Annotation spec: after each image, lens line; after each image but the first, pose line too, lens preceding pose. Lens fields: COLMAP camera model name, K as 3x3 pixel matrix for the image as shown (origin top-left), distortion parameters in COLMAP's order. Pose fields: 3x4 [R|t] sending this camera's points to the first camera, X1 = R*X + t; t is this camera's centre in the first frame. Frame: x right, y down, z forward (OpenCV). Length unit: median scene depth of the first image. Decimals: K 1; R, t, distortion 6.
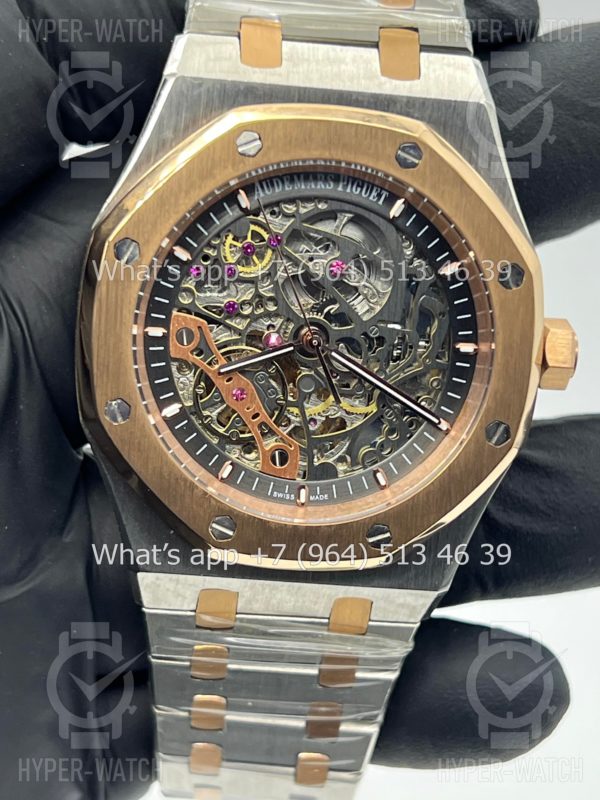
lens RADIAL K [[1882.4, 0, 298.0], [0, 1882.4, 405.5], [0, 0, 1]] dist [0.220246, 0.000000]
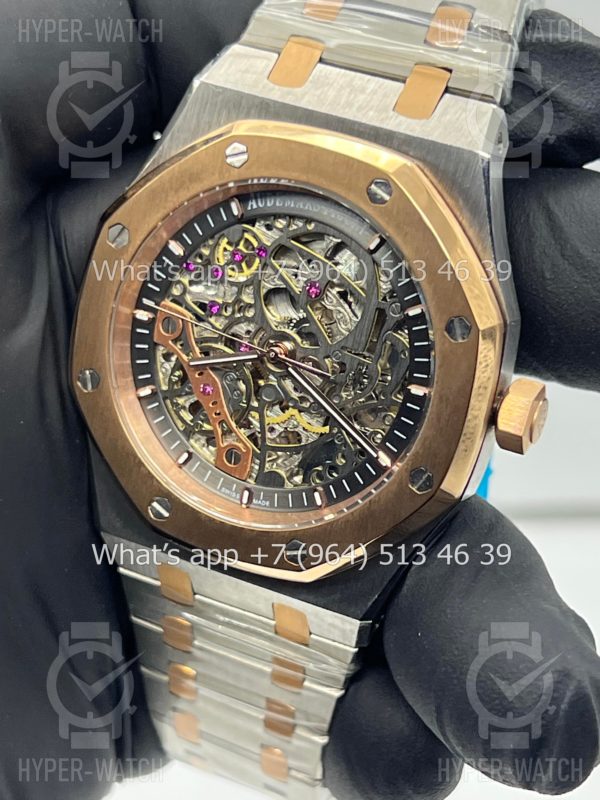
lens RADIAL K [[1882.4, 0, 294.8], [0, 1882.4, 428.9], [0, 0, 1]] dist [0.220246, 0.000000]
pose [[0.889973, 0.212626, -0.403409, 0.443255], [-0.205070, 0.976755, 0.062409, -0.060162], [0.407302, 0.027184, 0.912889, 0.057683]]
